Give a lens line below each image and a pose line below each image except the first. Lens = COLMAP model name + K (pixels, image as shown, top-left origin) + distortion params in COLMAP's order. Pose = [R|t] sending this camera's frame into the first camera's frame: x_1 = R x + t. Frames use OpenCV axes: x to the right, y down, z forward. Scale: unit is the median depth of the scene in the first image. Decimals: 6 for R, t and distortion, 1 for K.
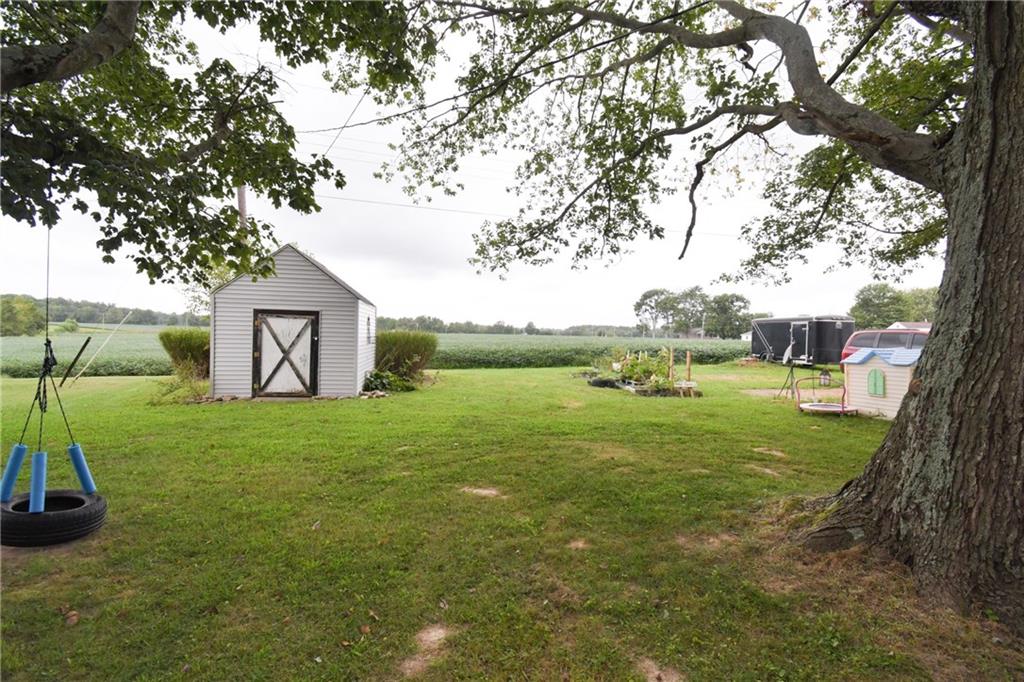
lens RADIAL K [[455.0, 0, 517.9], [0, 455.0, 340.5], [0, 0, 1]] dist [-0.000675, -0.005531]
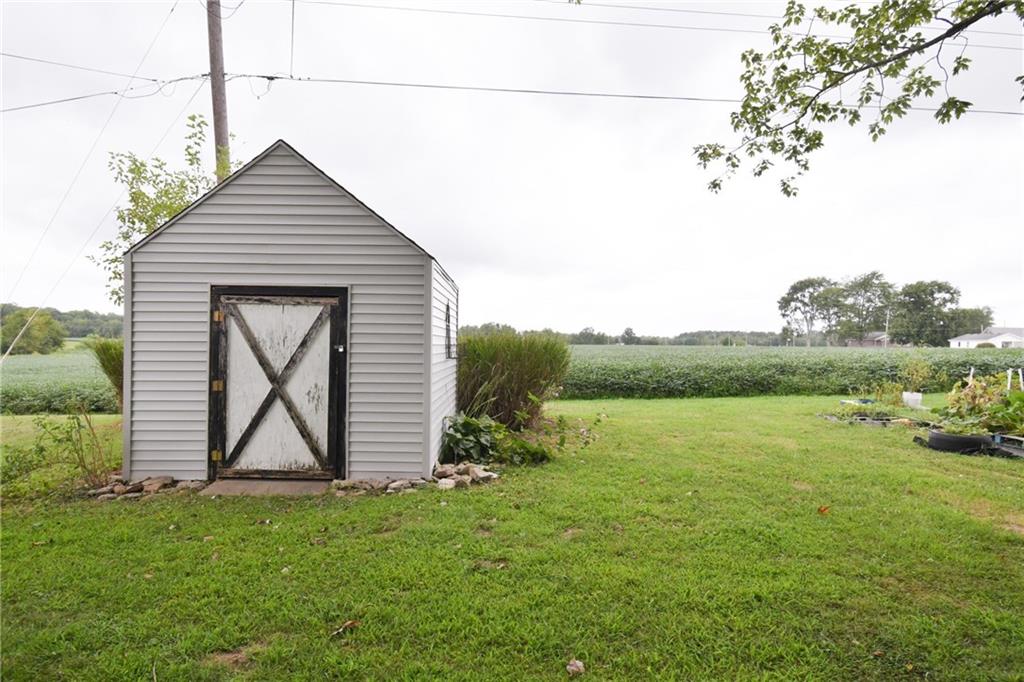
lens RADIAL K [[568.2, 0, 509.4], [0, 568.2, 341.4], [0, 0, 1]] dist [-0.000931, 0.000175]
pose [[0.986484, -0.015011, -0.163166, -0.096032], [0.011515, 0.999684, -0.022349, 0.001248], [0.163450, 0.020168, 0.986345, 0.241362]]
